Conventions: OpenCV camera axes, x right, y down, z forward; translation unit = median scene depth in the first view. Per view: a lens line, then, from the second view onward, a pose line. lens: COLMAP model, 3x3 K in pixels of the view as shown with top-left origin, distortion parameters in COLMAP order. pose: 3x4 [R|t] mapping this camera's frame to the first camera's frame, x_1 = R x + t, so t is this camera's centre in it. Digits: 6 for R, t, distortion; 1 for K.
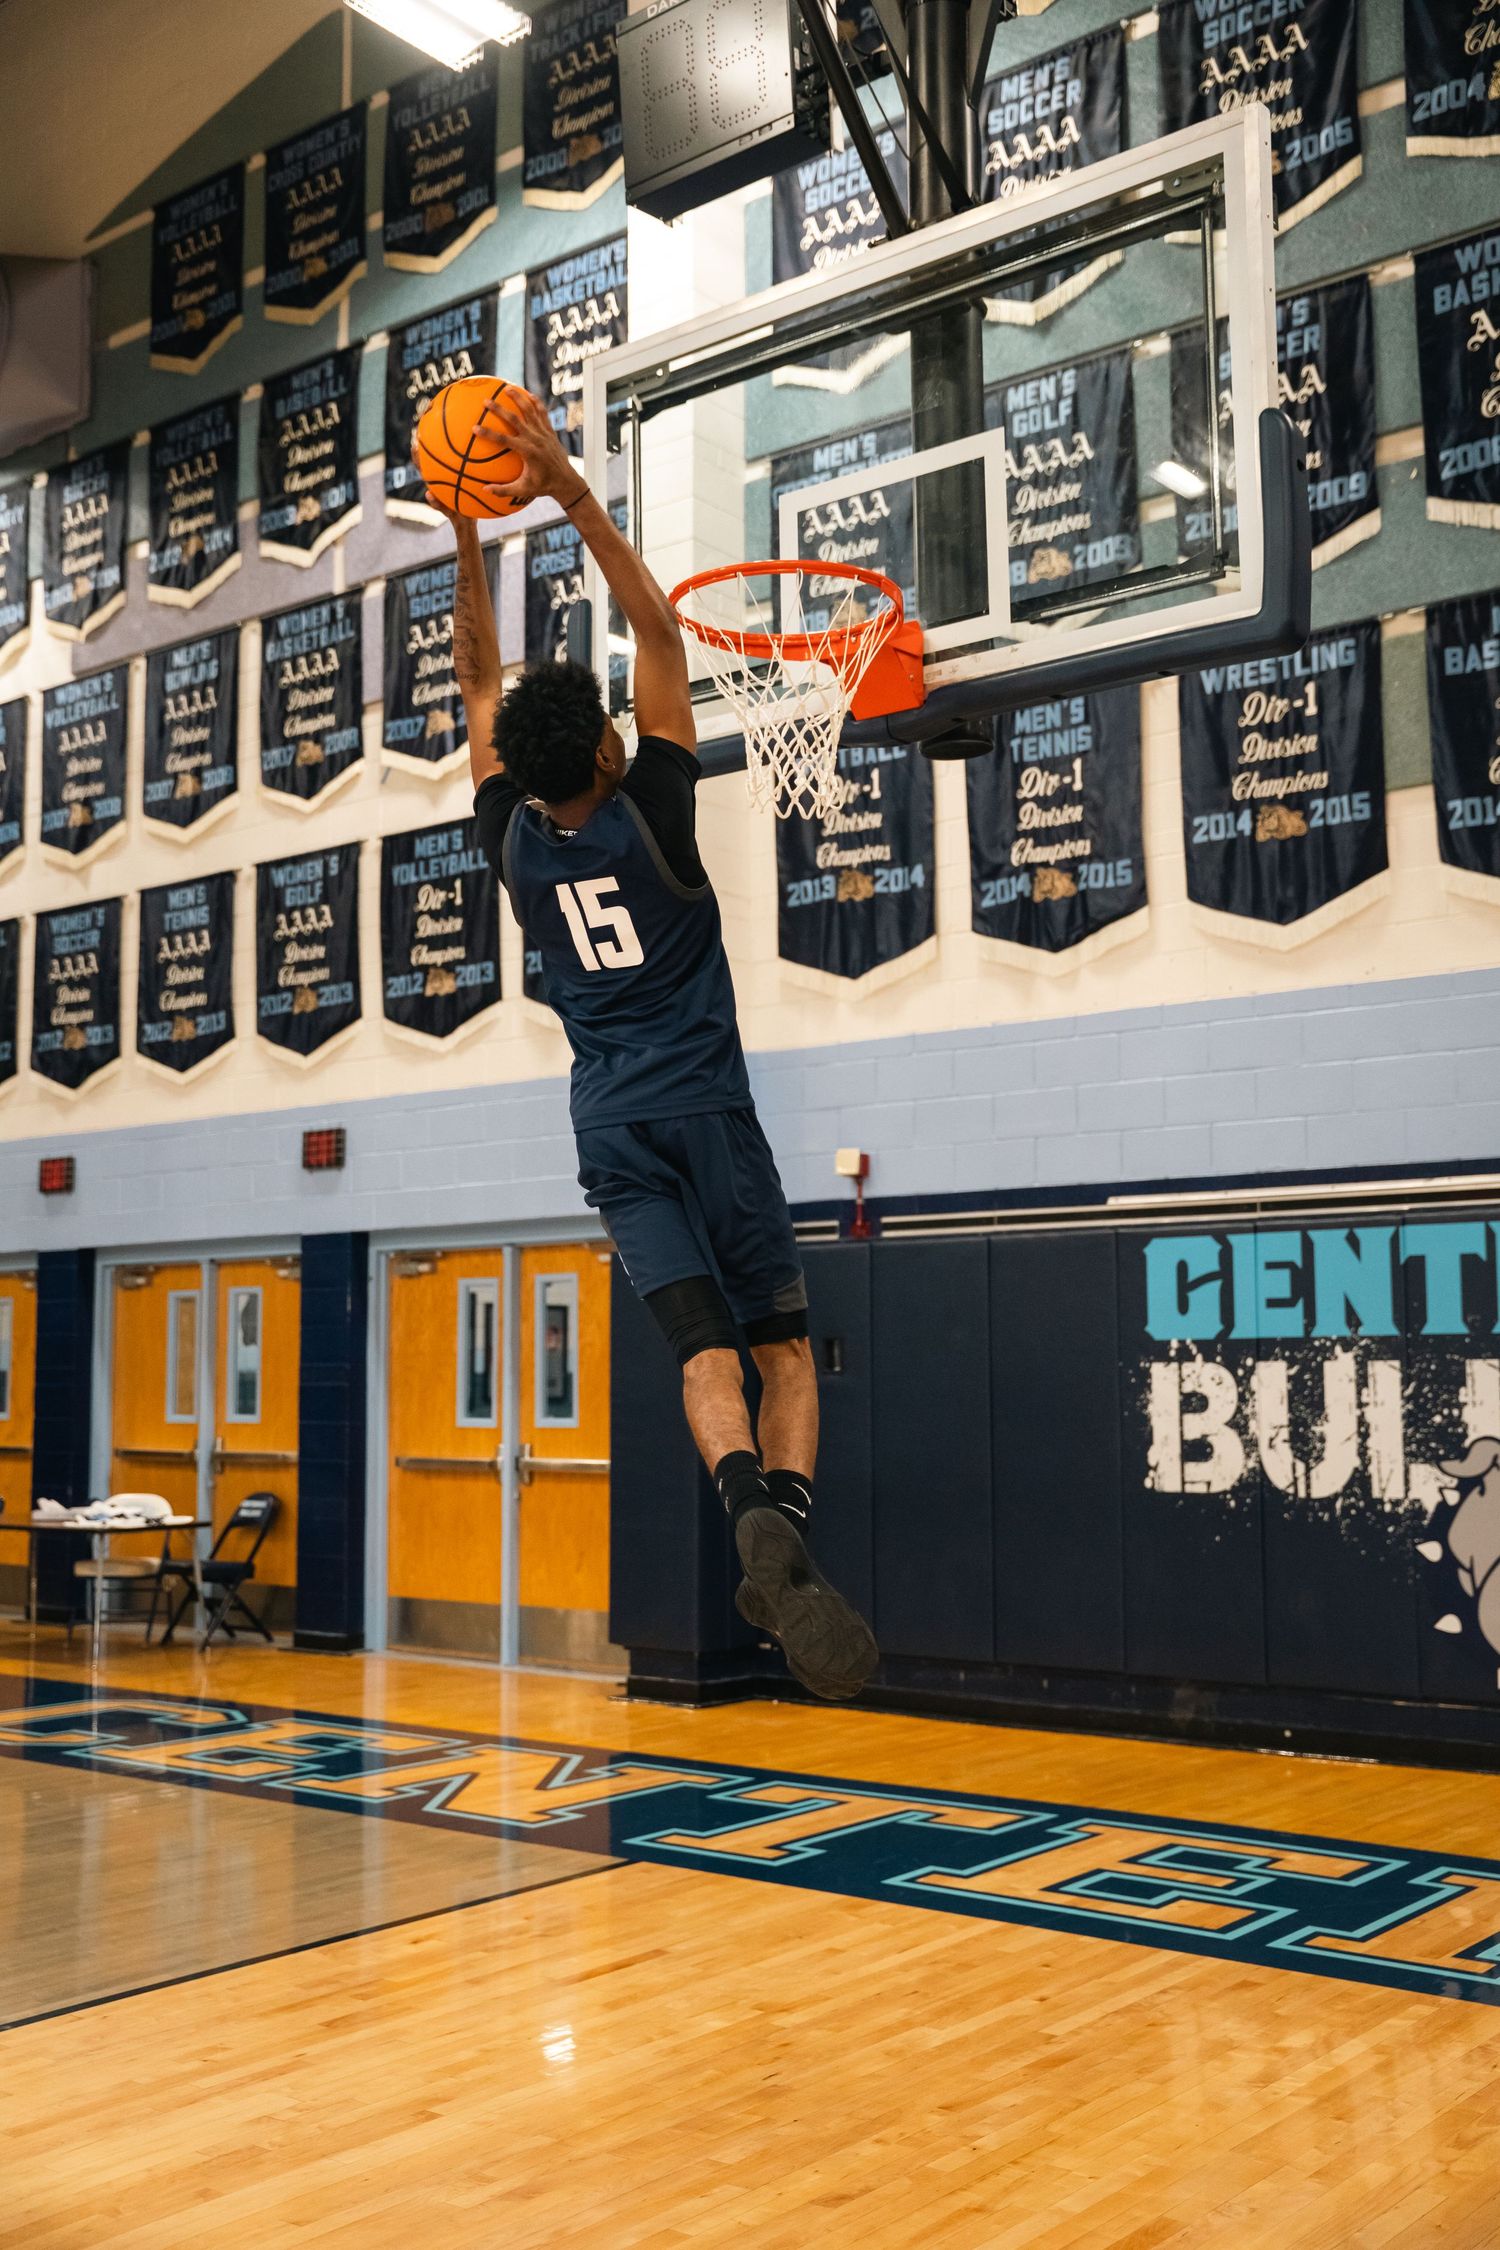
lens RADIAL K [[2309.3, 0, 751.0], [0, 2309.3, 1124.8], [0, 0, 1]] dist [-0.064237, 0.217907]
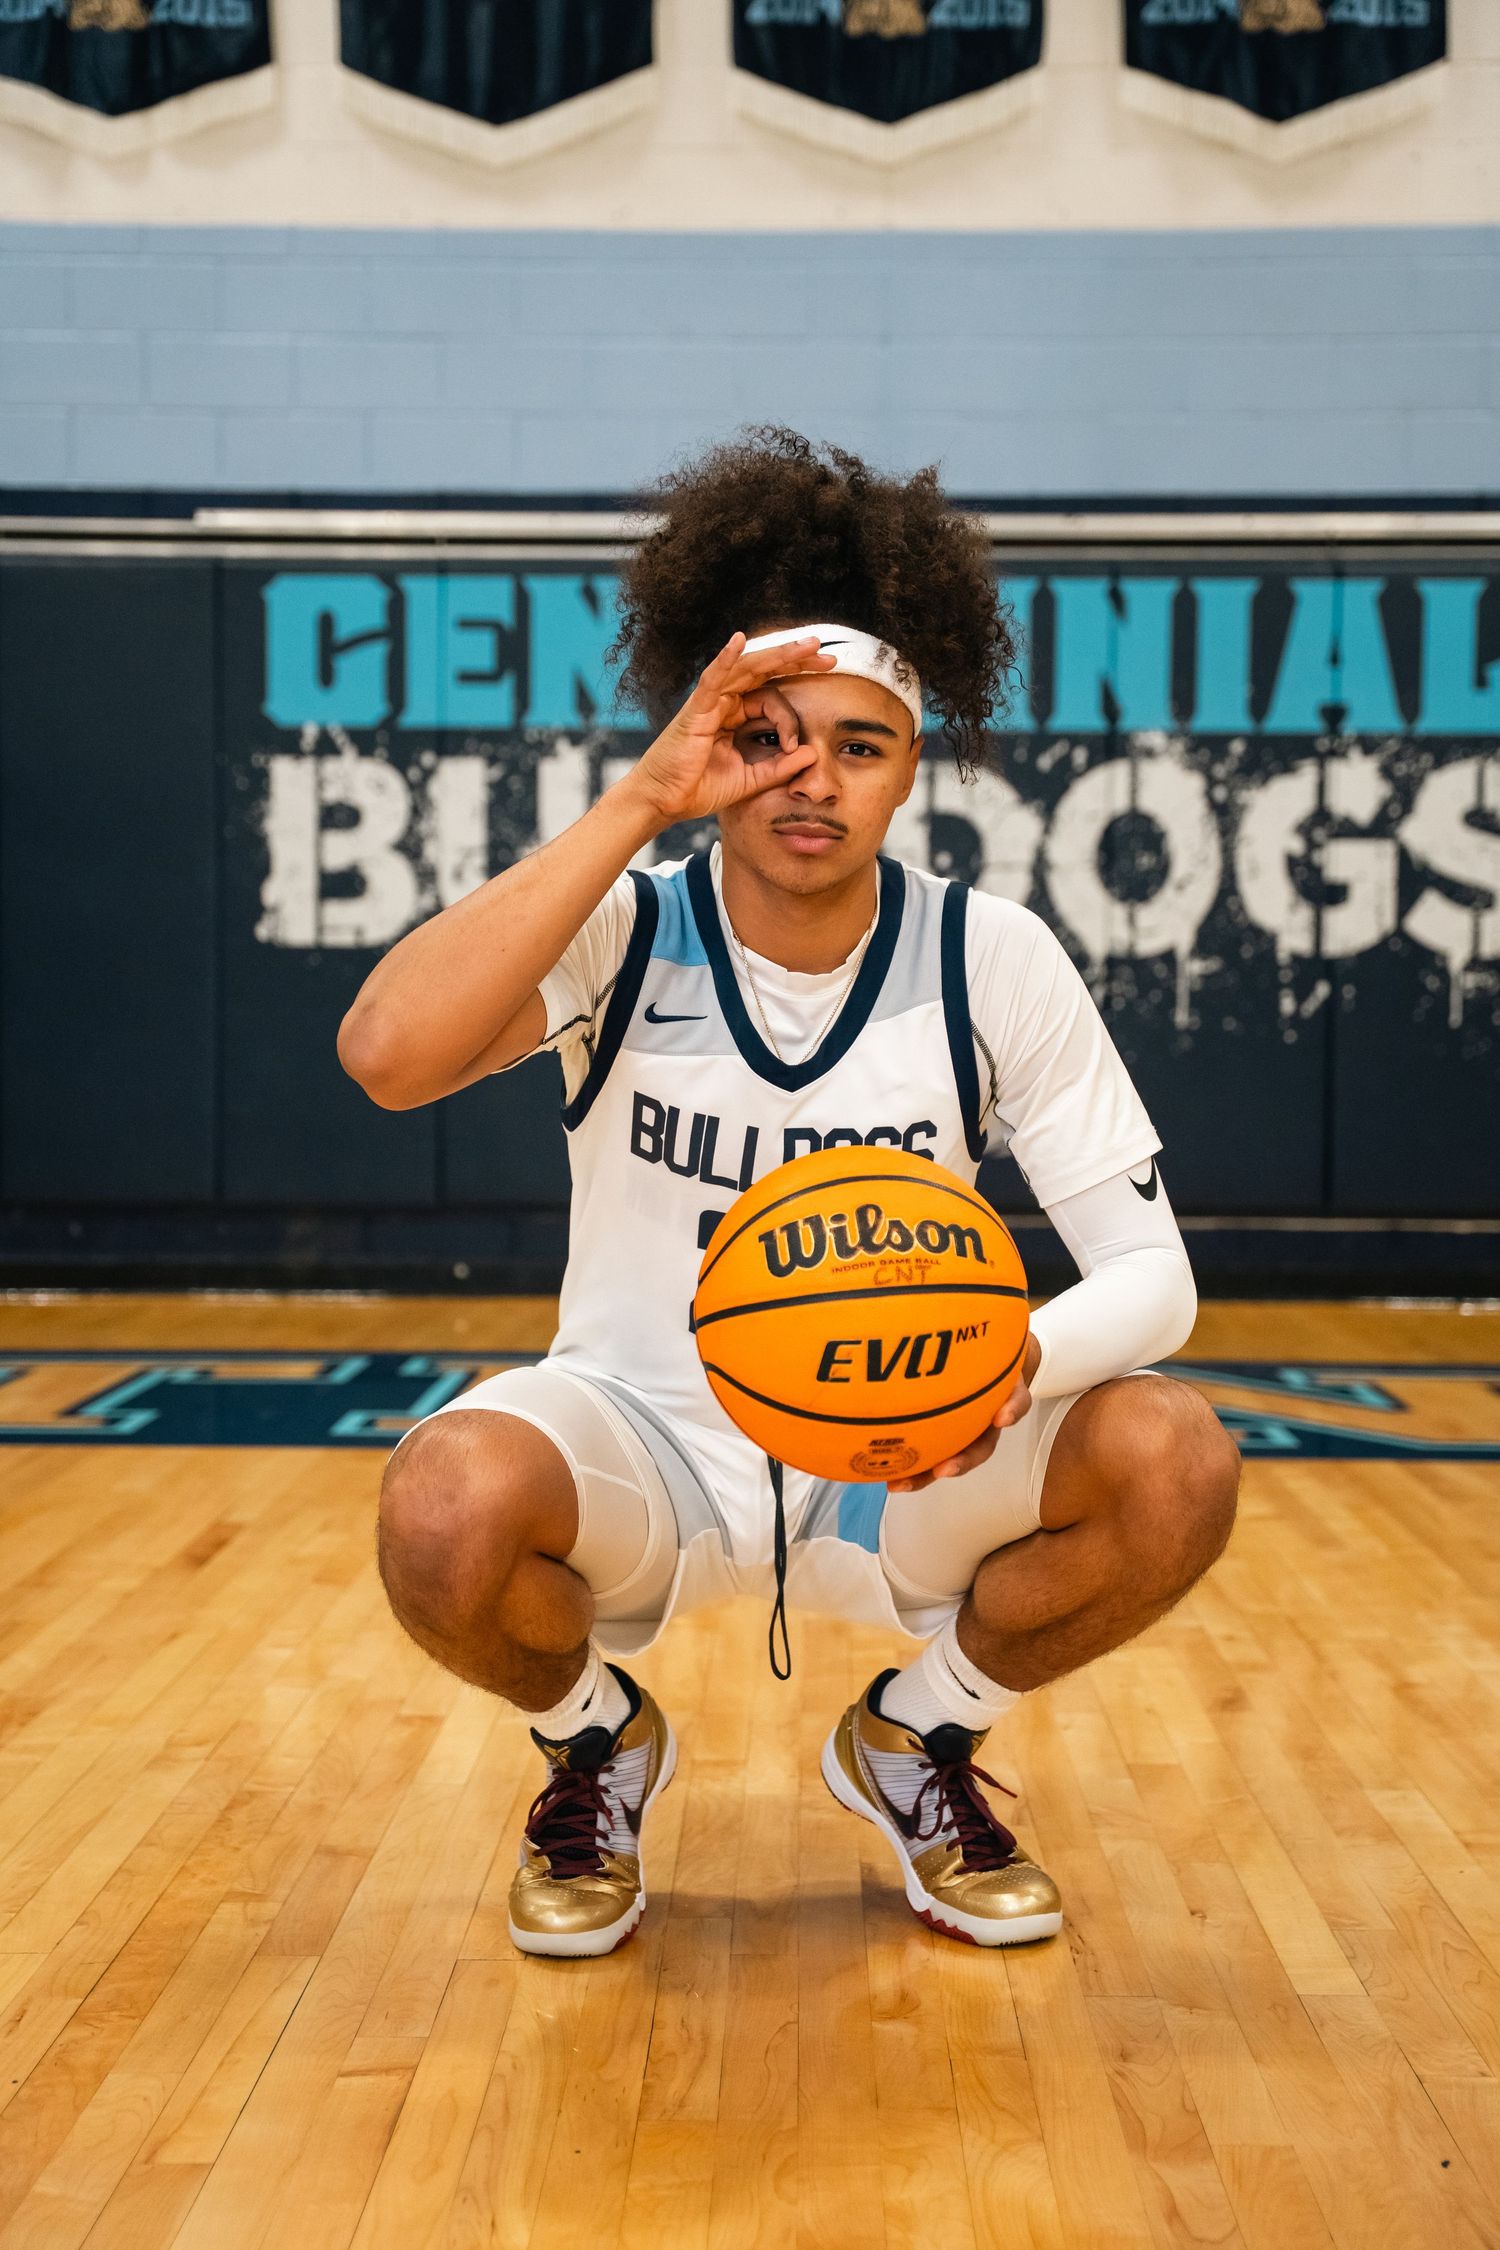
lens RADIAL K [[2988.5, 0, 743.1], [0, 2988.5, 1139.2], [0, 0, 1]] dist [0.057801, 0.253395]
pose [[0.798529, -0.011517, 0.601846, -0.255468], [-0.077263, 0.989586, 0.121449, 0.097012], [-0.596978, -0.143481, 0.789323, 0.194912]]
